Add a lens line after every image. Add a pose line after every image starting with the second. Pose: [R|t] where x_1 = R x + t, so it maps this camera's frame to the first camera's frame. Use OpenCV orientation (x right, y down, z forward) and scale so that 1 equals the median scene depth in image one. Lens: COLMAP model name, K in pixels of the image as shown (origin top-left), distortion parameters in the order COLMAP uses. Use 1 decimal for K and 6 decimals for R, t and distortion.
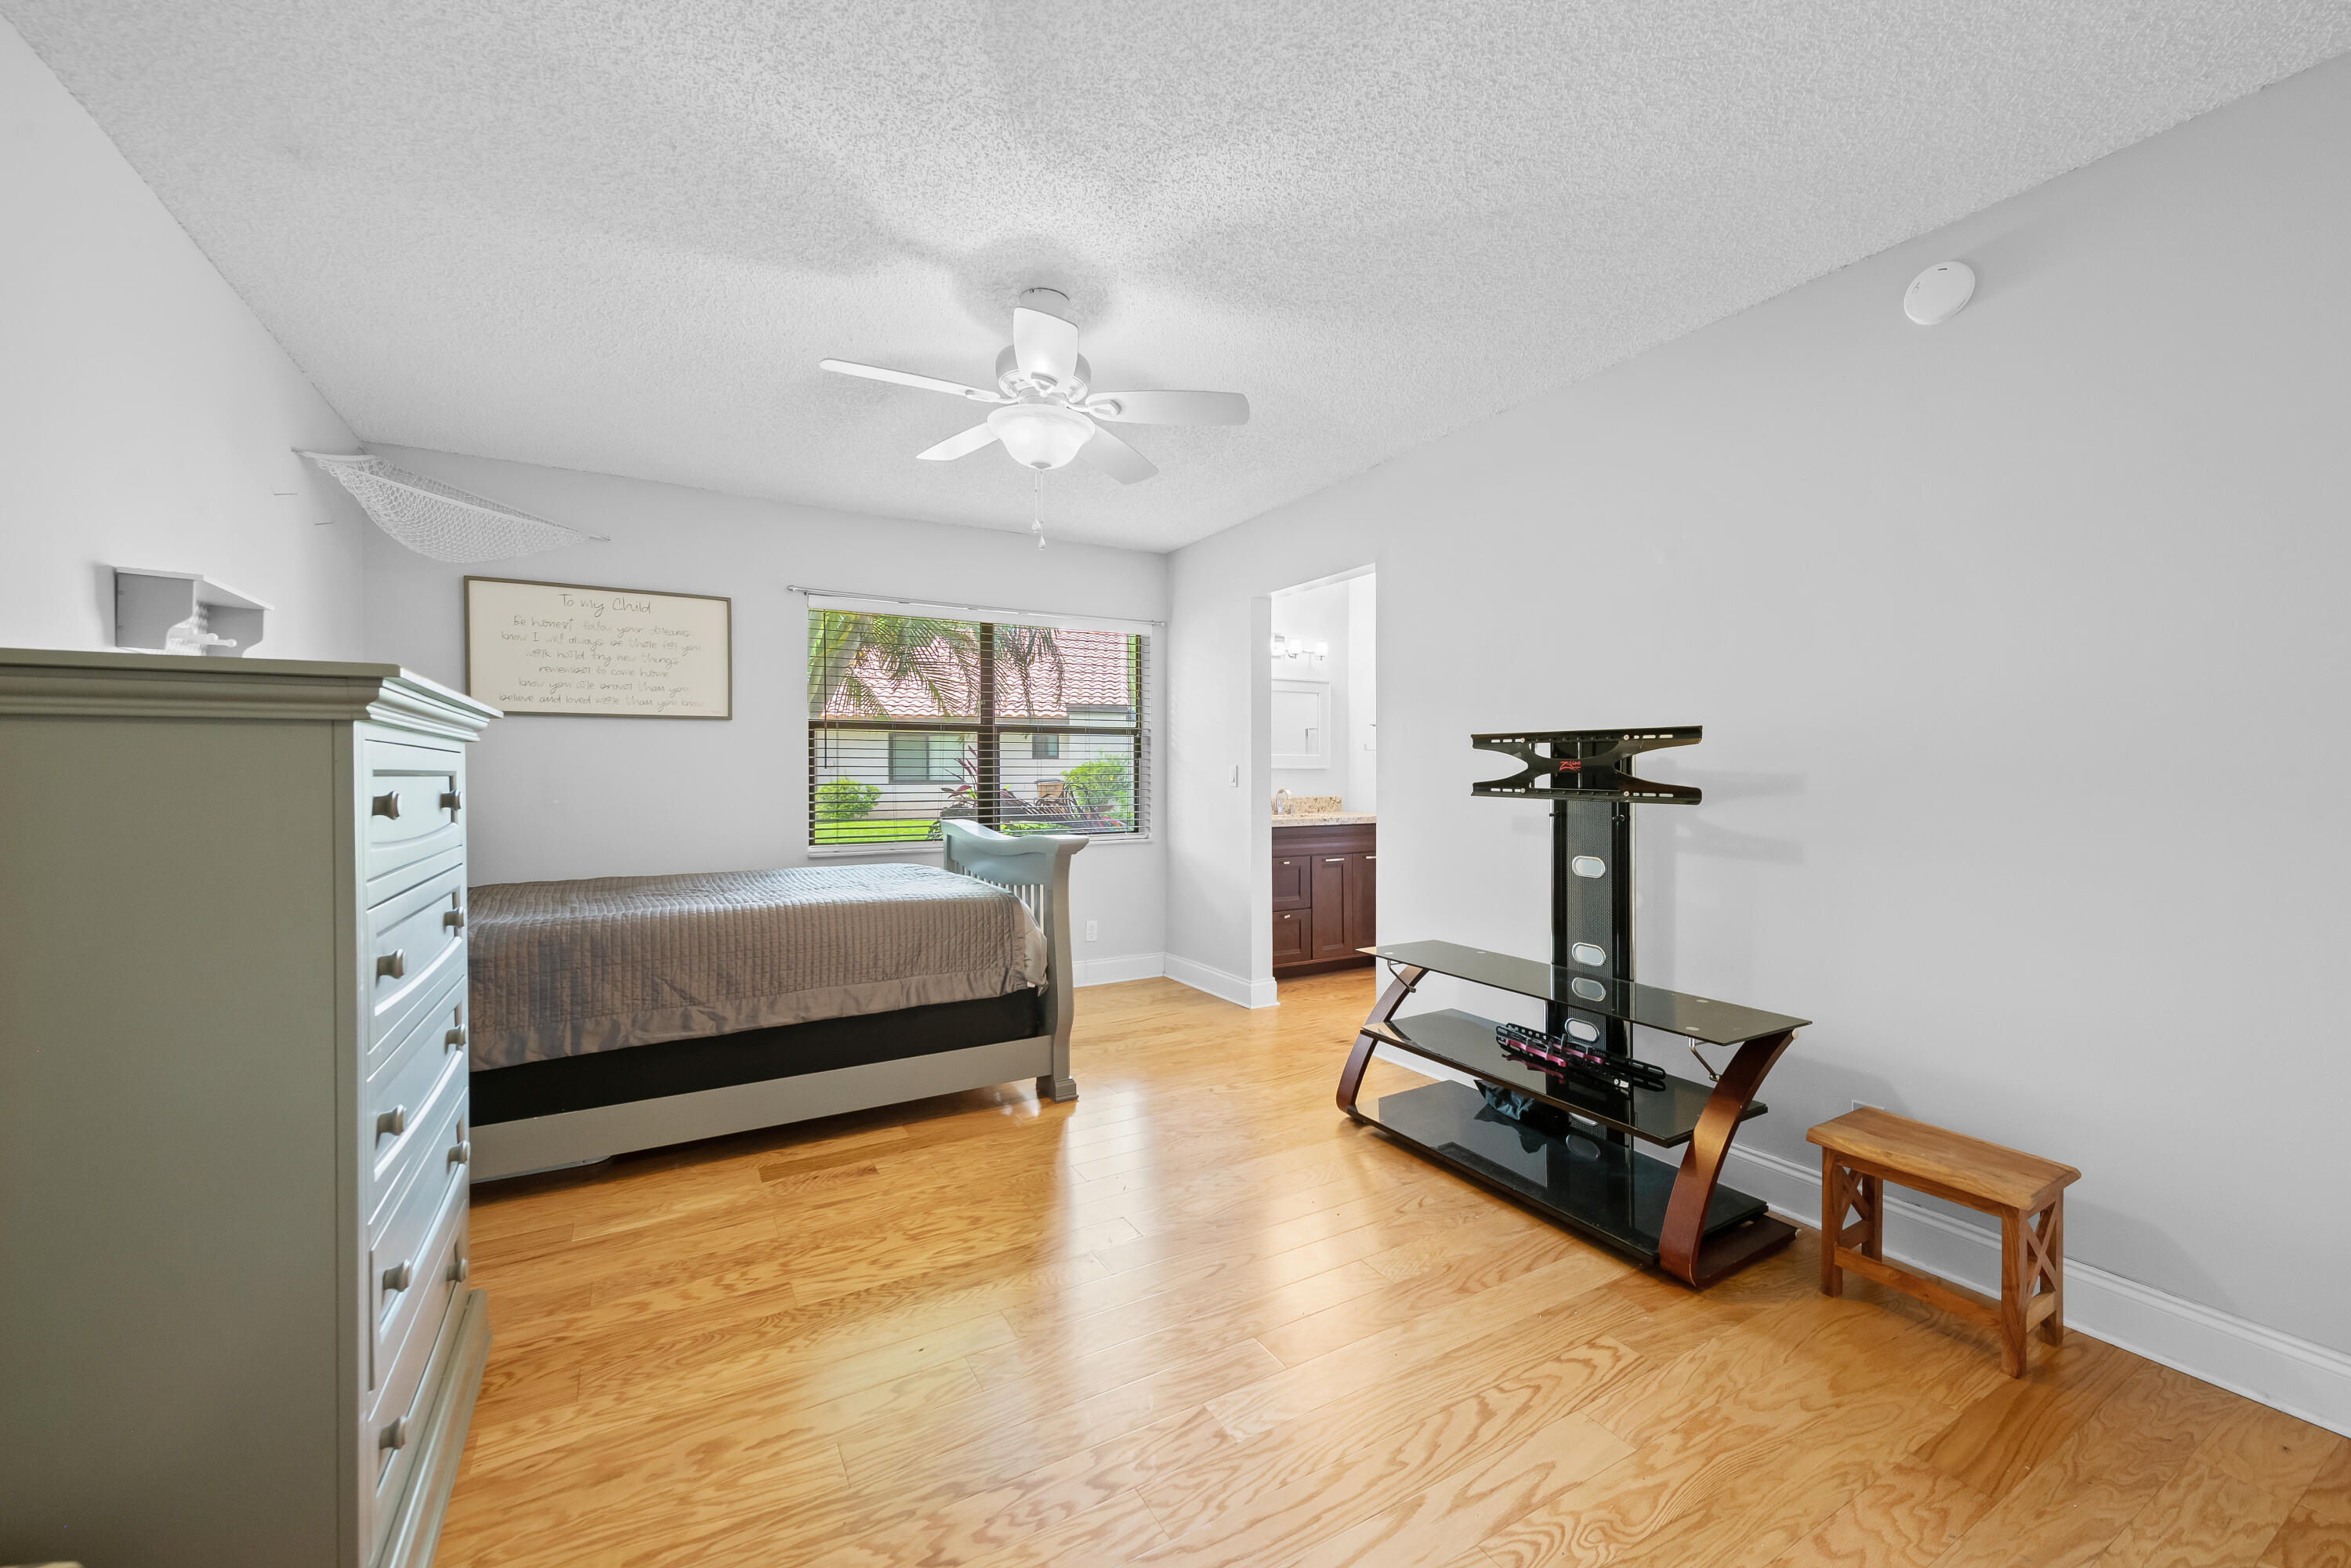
lens RADIAL K [[932.7, 0, 1186.0], [0, 932.7, 780.1], [0, 0, 1]] dist [0.006053, -0.000613]
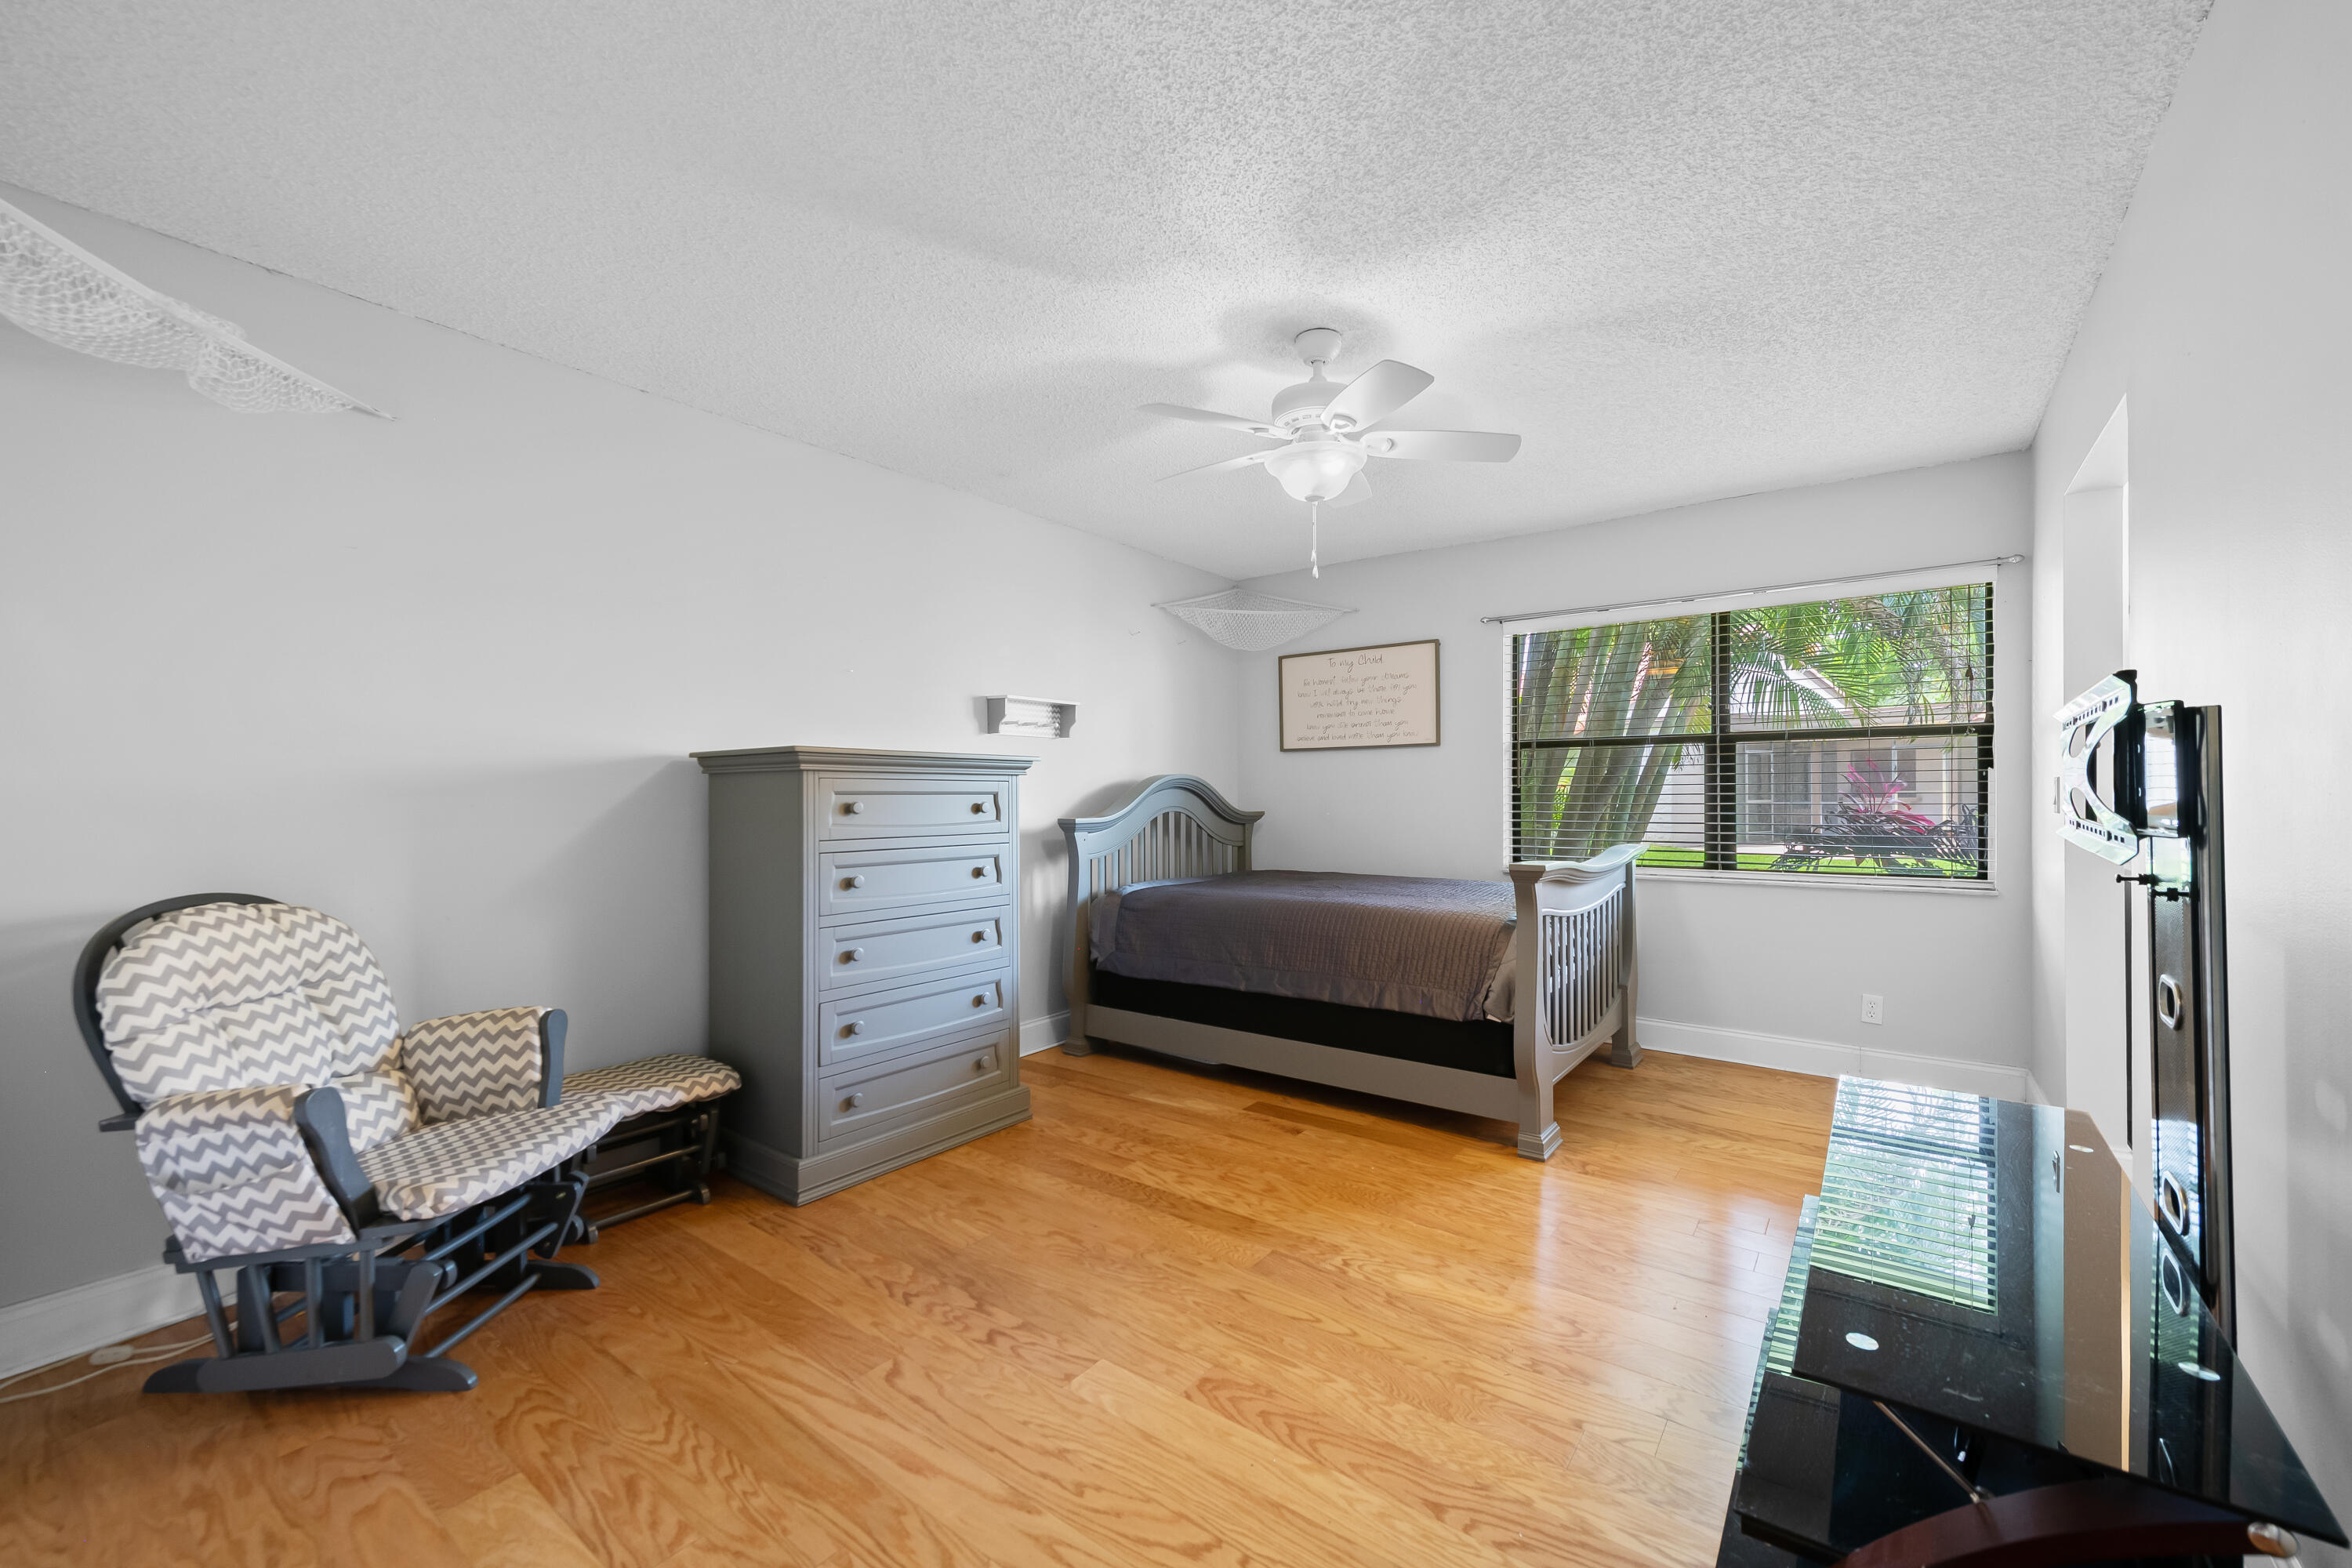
lens RADIAL K [[929.8, 0, 1176.7], [0, 929.8, 797.5], [0, 0, 1]] dist [0.008569, -0.000161]
pose [[0.381617, 0.002181, -0.924318, 0.661930], [-0.004660, 0.999989, 0.000436, -0.000291], [0.924309, 0.004141, 0.381623, 0.403891]]
